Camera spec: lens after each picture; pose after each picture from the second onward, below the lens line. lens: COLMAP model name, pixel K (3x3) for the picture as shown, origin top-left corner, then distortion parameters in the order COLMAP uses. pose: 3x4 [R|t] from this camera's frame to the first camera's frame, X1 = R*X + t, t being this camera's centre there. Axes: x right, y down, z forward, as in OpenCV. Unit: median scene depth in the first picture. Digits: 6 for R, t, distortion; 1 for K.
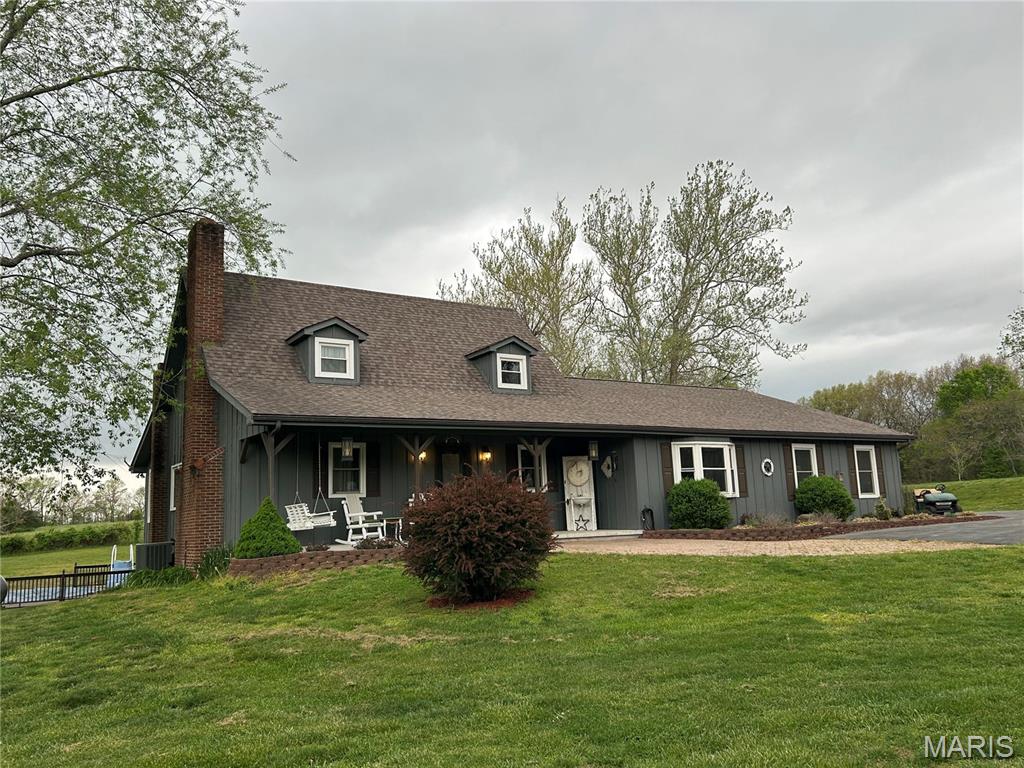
lens RADIAL K [[803.3, 0, 504.5], [0, 803.3, 379.1], [0, 0, 1]] dist [0.060548, 0.000156]
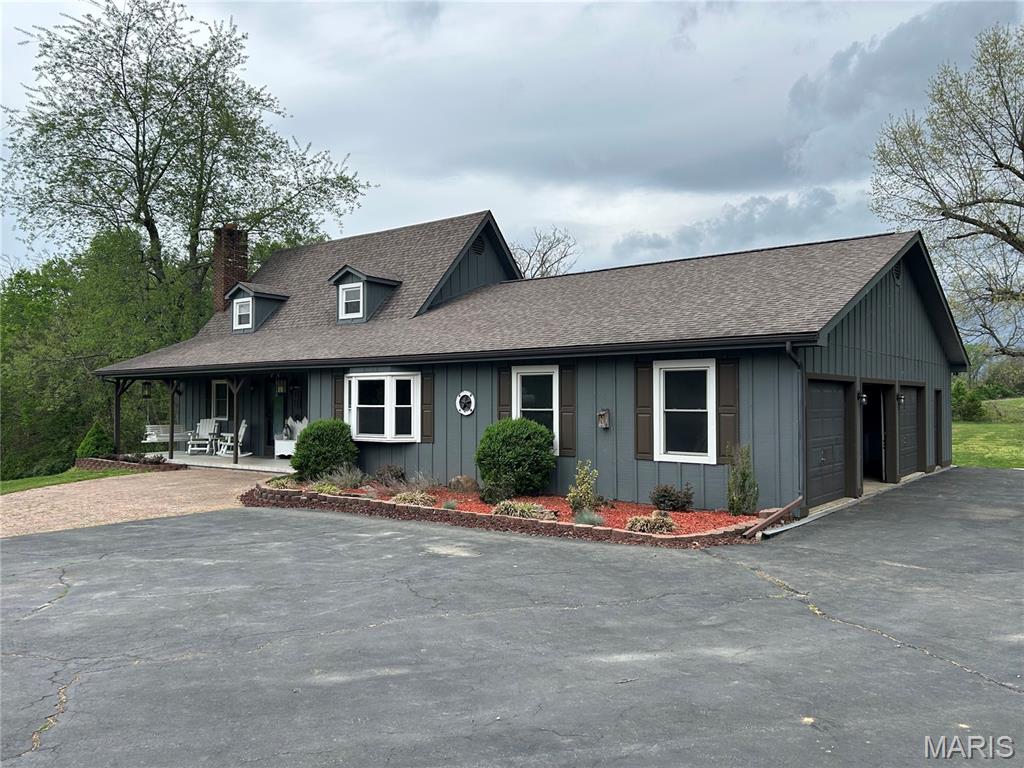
lens RADIAL K [[787.0, 0, 514.3], [0, 787.0, 381.7], [0, 0, 1]] dist [0.012218, 0.000651]
pose [[0.338408, 0.017242, -0.940841, 1.021513], [0.147804, 0.986448, 0.071241, 0.050593], [0.929319, -0.163169, 0.331273, 0.856535]]
